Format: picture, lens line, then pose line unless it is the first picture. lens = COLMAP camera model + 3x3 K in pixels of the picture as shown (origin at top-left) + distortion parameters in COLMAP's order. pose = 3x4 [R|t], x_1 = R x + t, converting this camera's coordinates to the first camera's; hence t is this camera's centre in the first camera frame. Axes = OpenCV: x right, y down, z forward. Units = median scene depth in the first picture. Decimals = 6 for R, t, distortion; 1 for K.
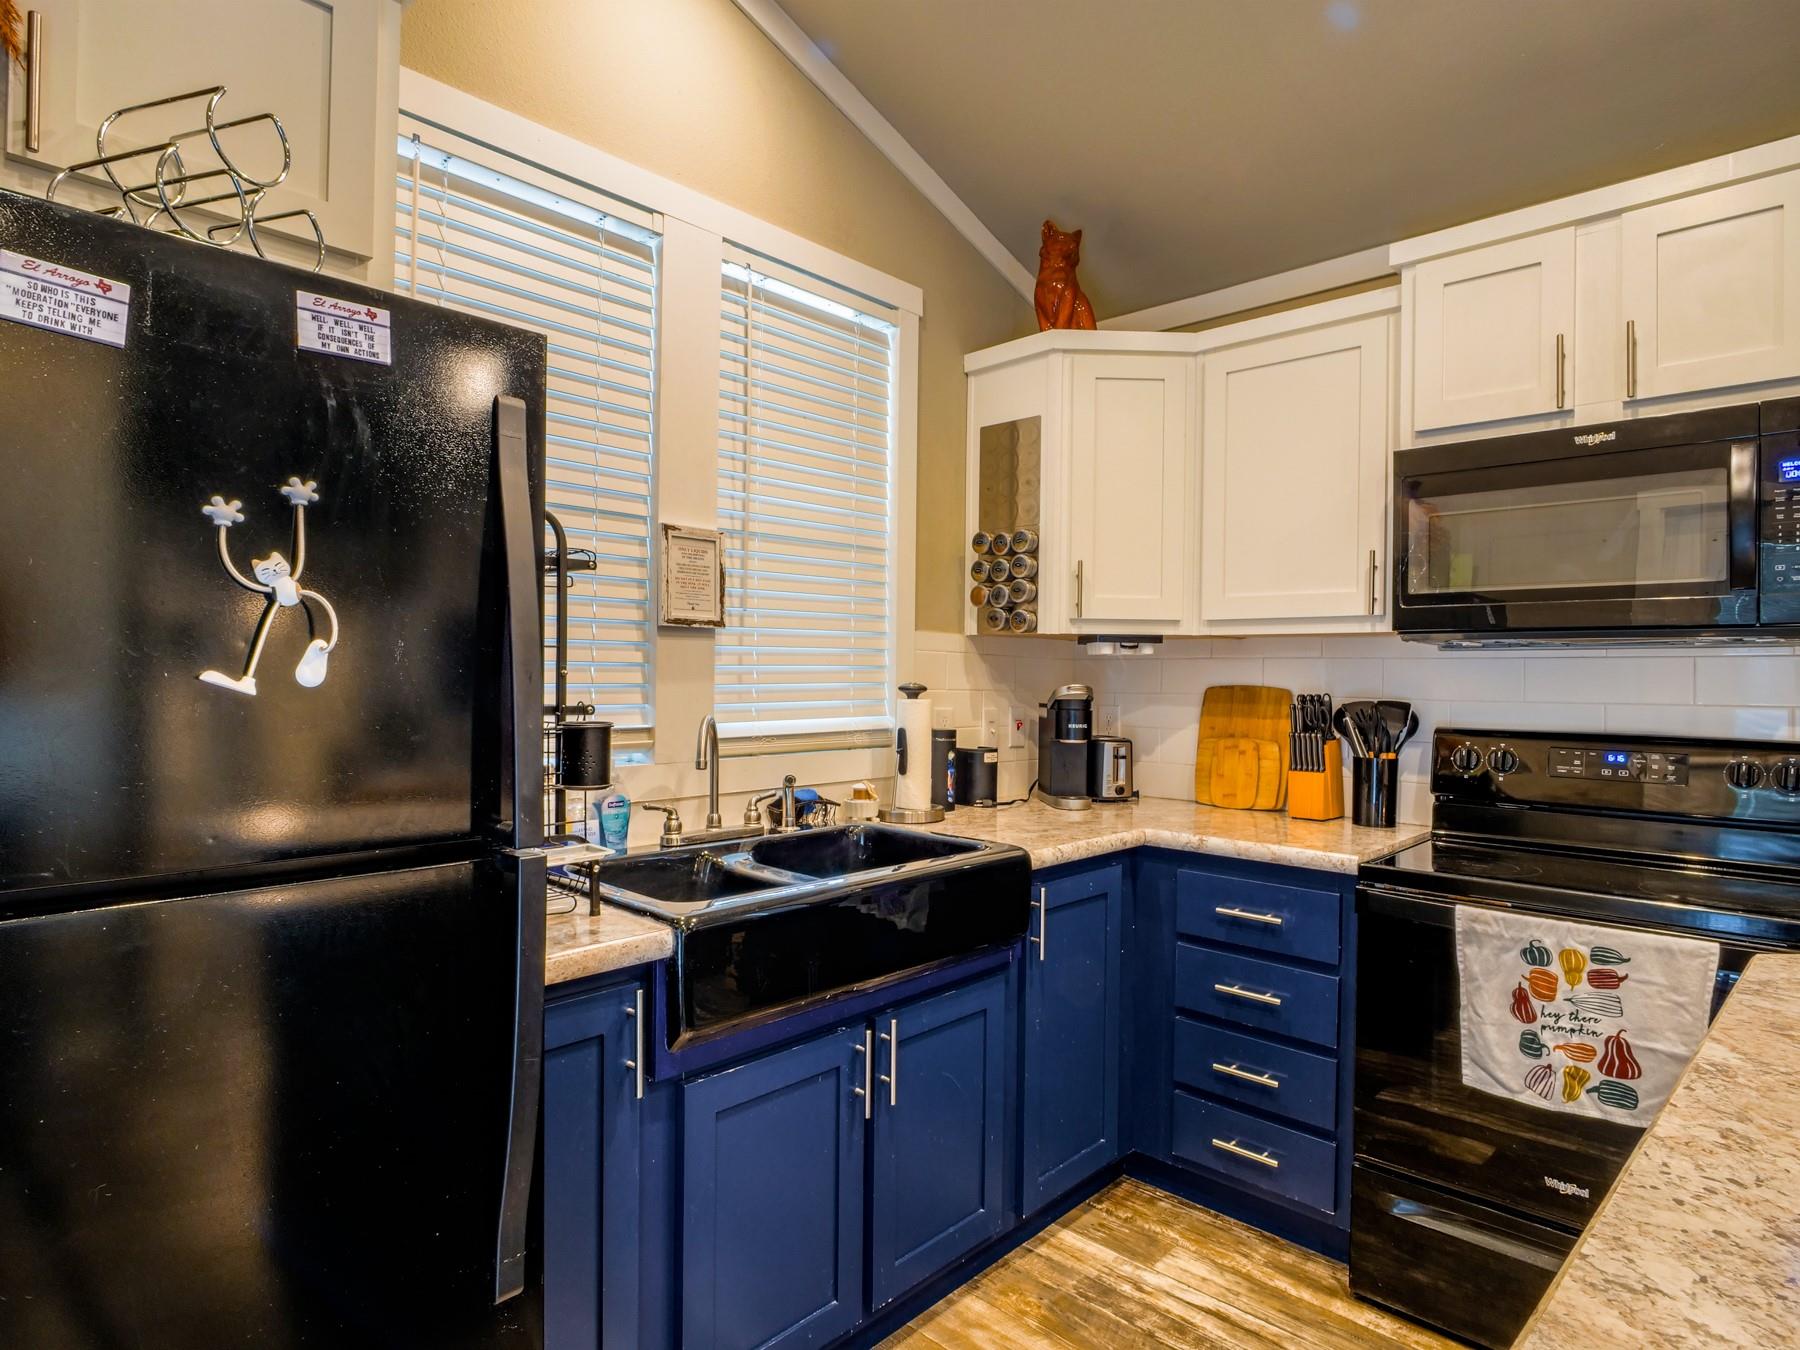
lens RADIAL K [[984.5, 0, 890.9], [0, 984.5, 672.0], [0, 0, 1]] dist [-0.015639, 0.000978]
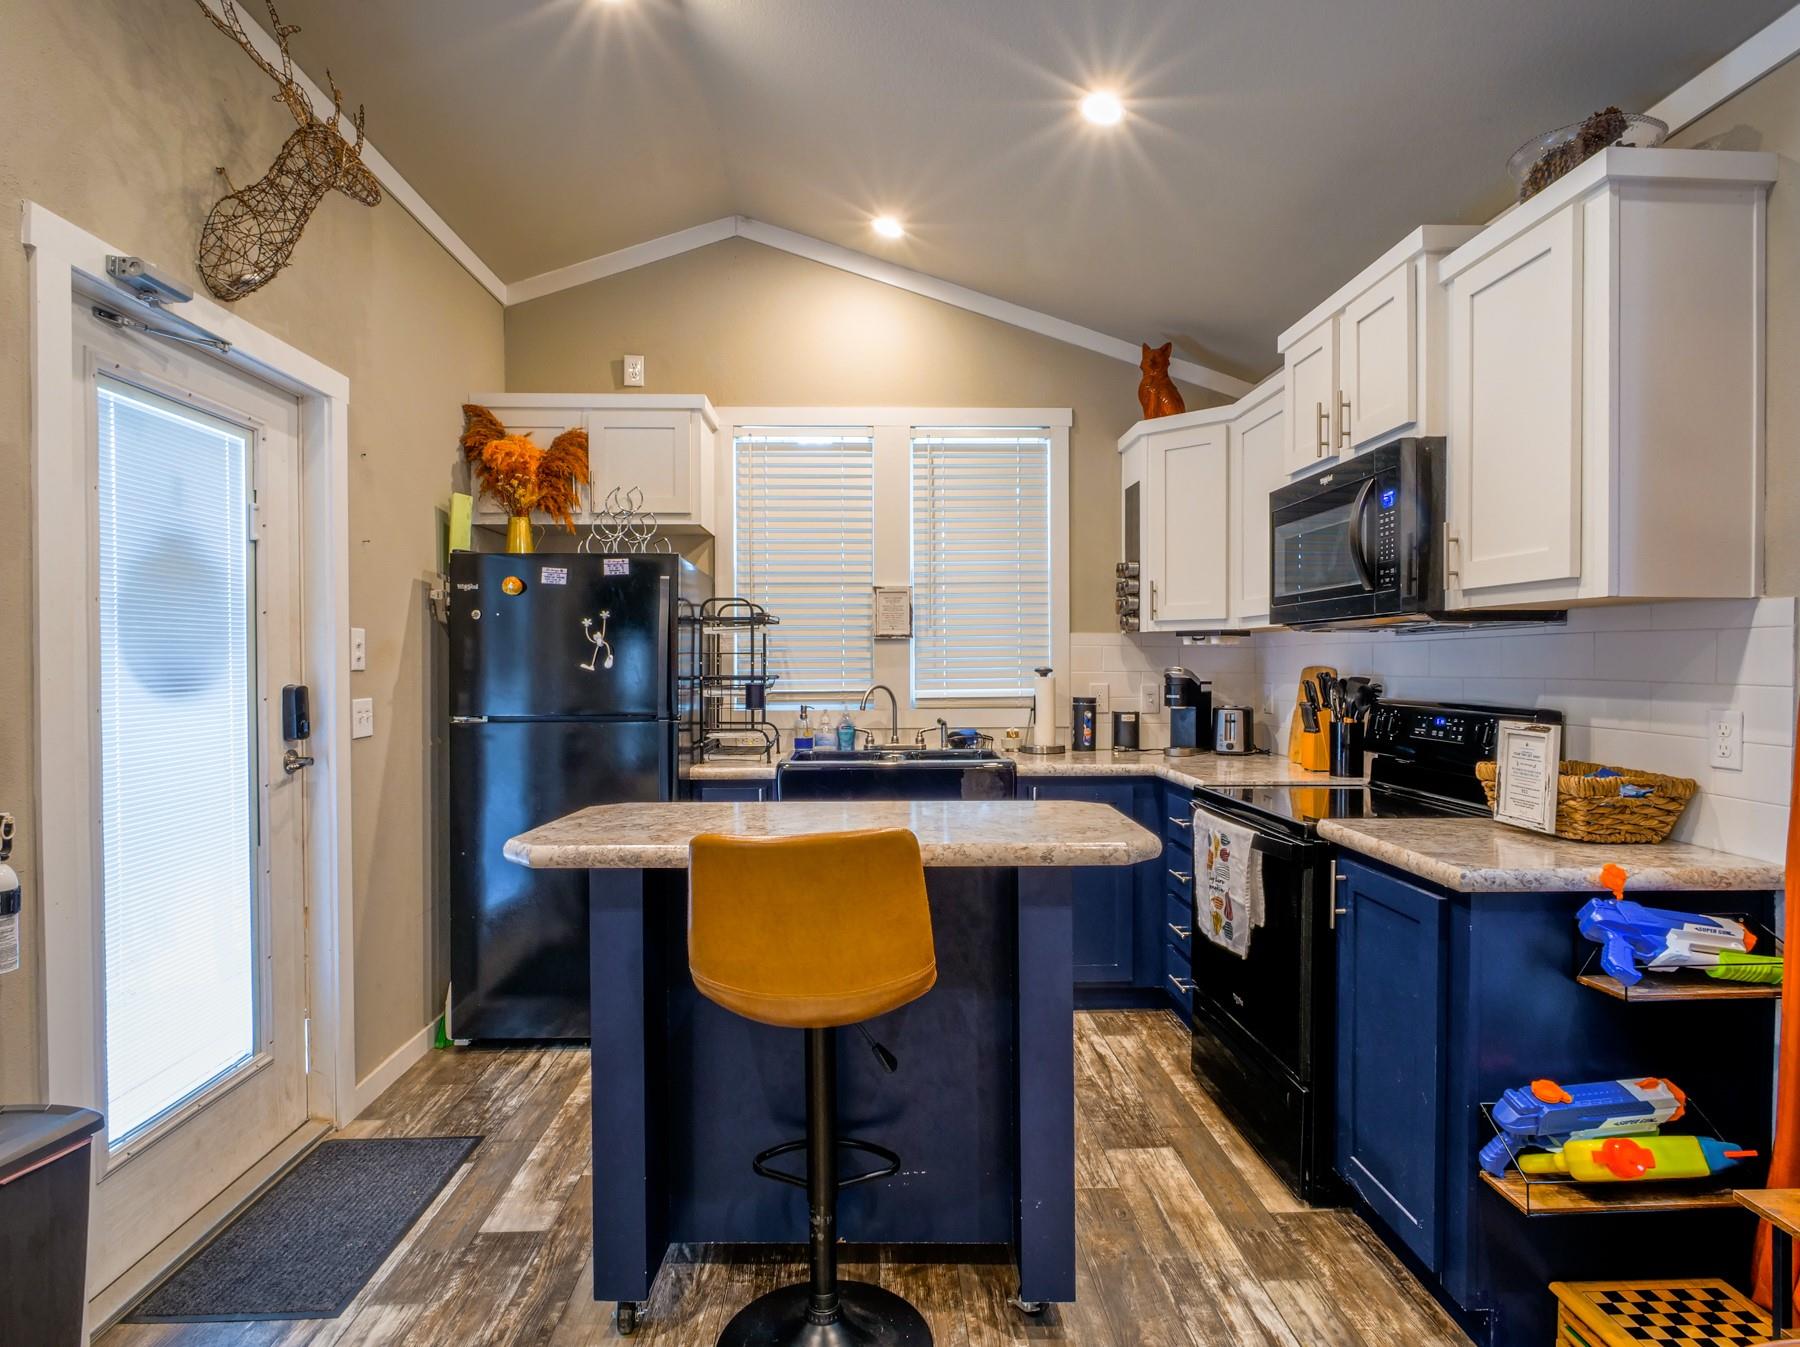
lens RADIAL K [[984.5, 0, 890.9], [0, 984.5, 670.5], [0, 0, 1]] dist [-0.015639, 0.000978]
pose [[0.712133, -0.008789, -0.701990, 1.104632], [0.013319, 0.999911, 0.000992, 0.013925], [0.701918, -0.010056, 0.712187, -0.350460]]
